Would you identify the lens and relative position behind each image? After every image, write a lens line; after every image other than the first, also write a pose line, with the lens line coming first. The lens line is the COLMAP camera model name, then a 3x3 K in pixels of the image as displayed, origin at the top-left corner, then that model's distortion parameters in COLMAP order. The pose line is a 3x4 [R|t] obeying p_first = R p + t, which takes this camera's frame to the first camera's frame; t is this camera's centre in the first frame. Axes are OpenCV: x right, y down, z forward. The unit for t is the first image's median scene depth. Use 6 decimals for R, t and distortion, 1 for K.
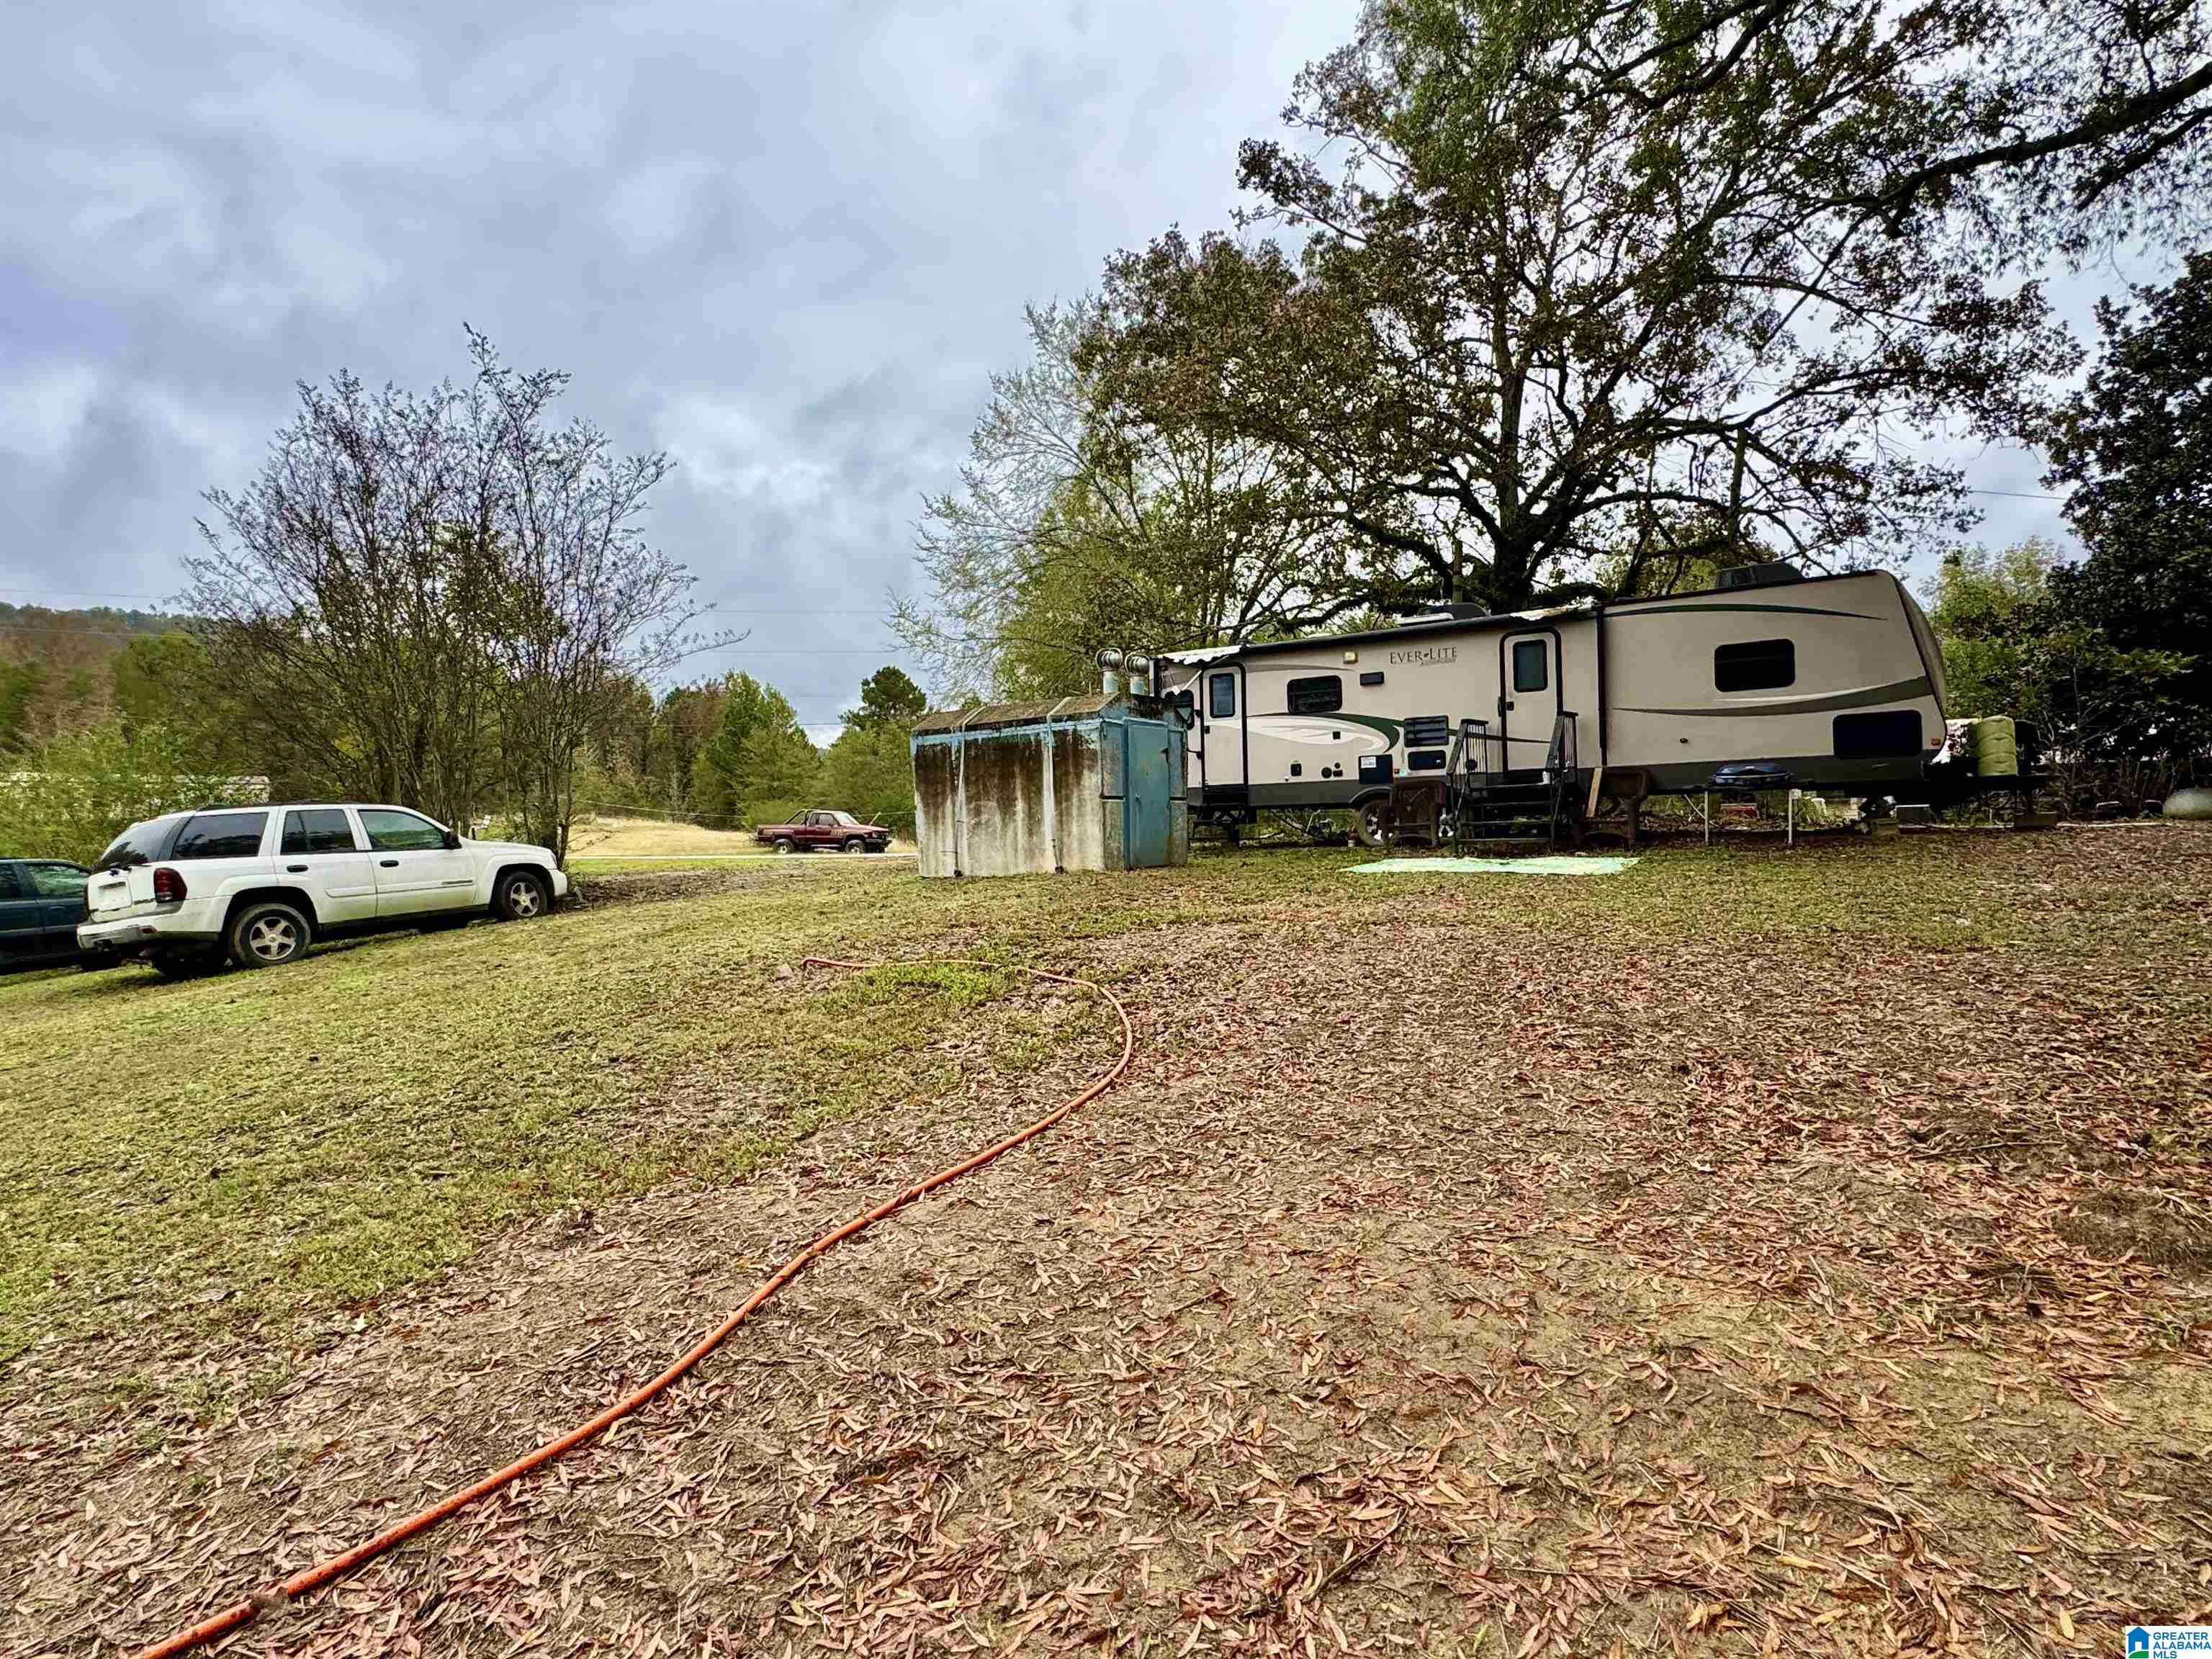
lens RADIAL K [[1174.5, 0, 1105.7], [0, 1174.5, 826.1], [0, 0, 1]] dist [-0.020245, 0.000715]
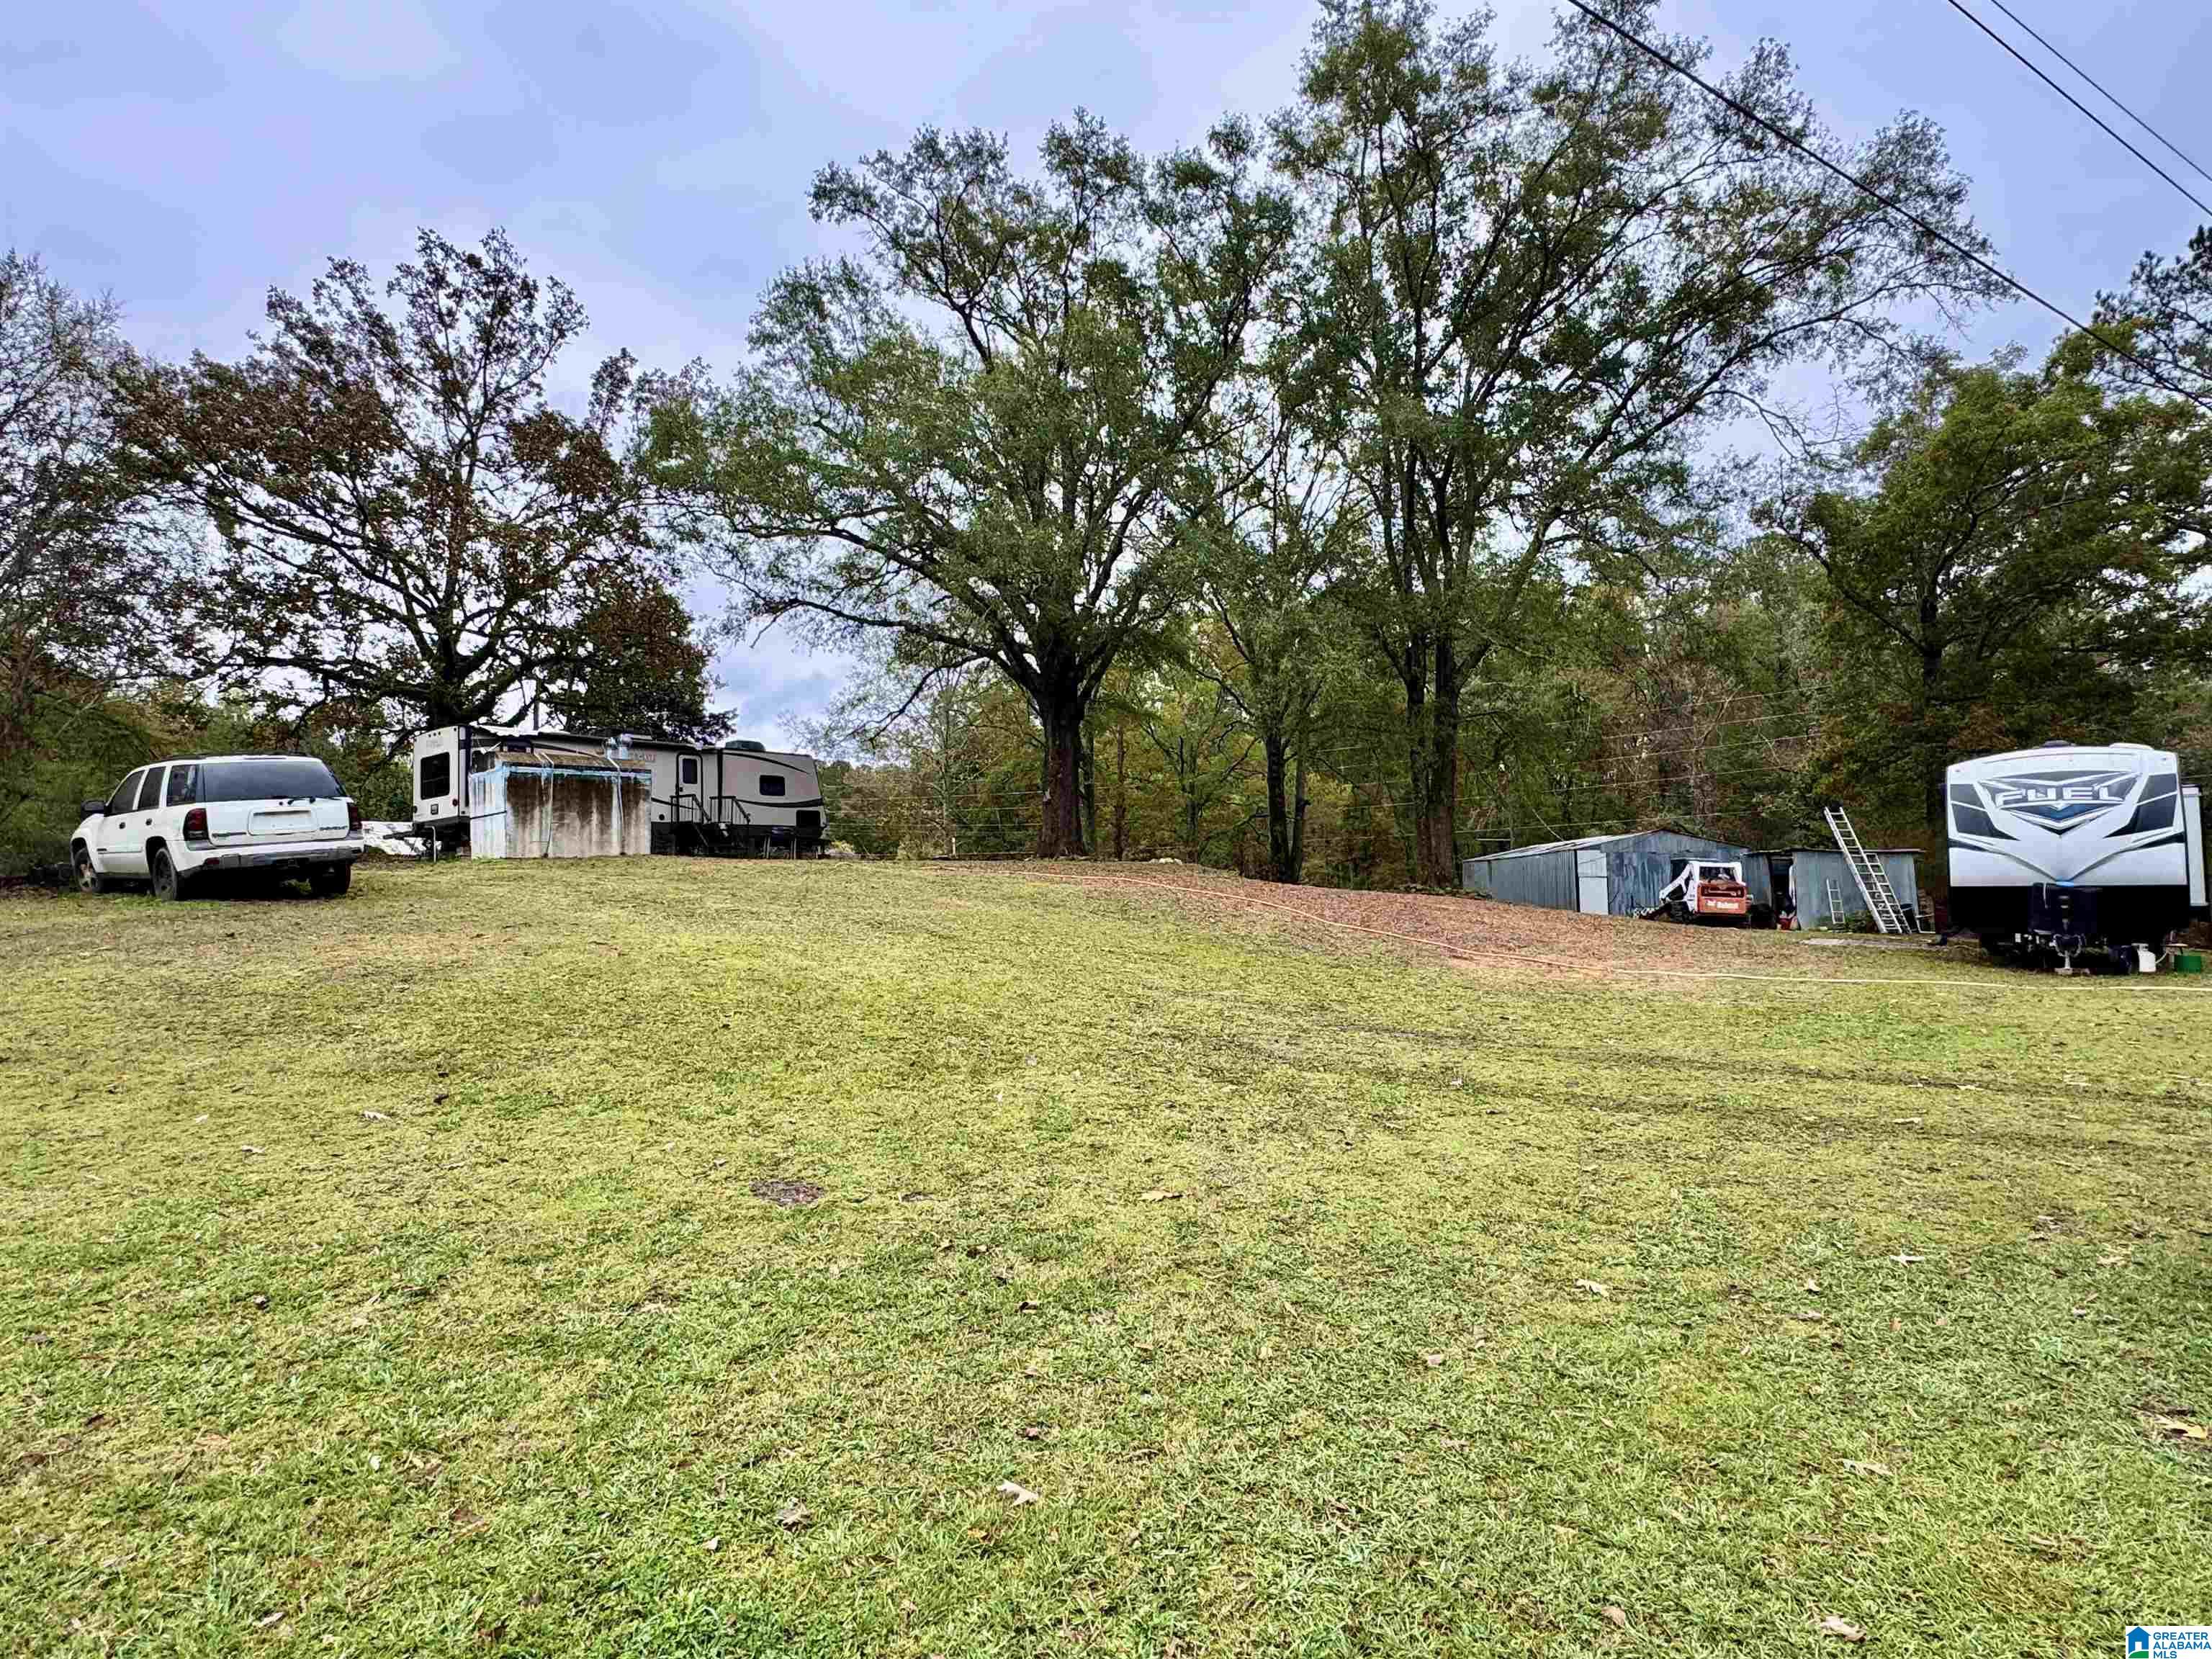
lens RADIAL K [[1174.5, 0, 1106.0], [0, 1174.5, 829.7], [0, 0, 1]] dist [-0.020245, 0.000715]
pose [[0.103243, 0.079691, 0.991459, -1.691887], [0.022351, 0.996348, -0.082412, 0.159863], [-0.994405, 0.030669, 0.101084, 0.081877]]
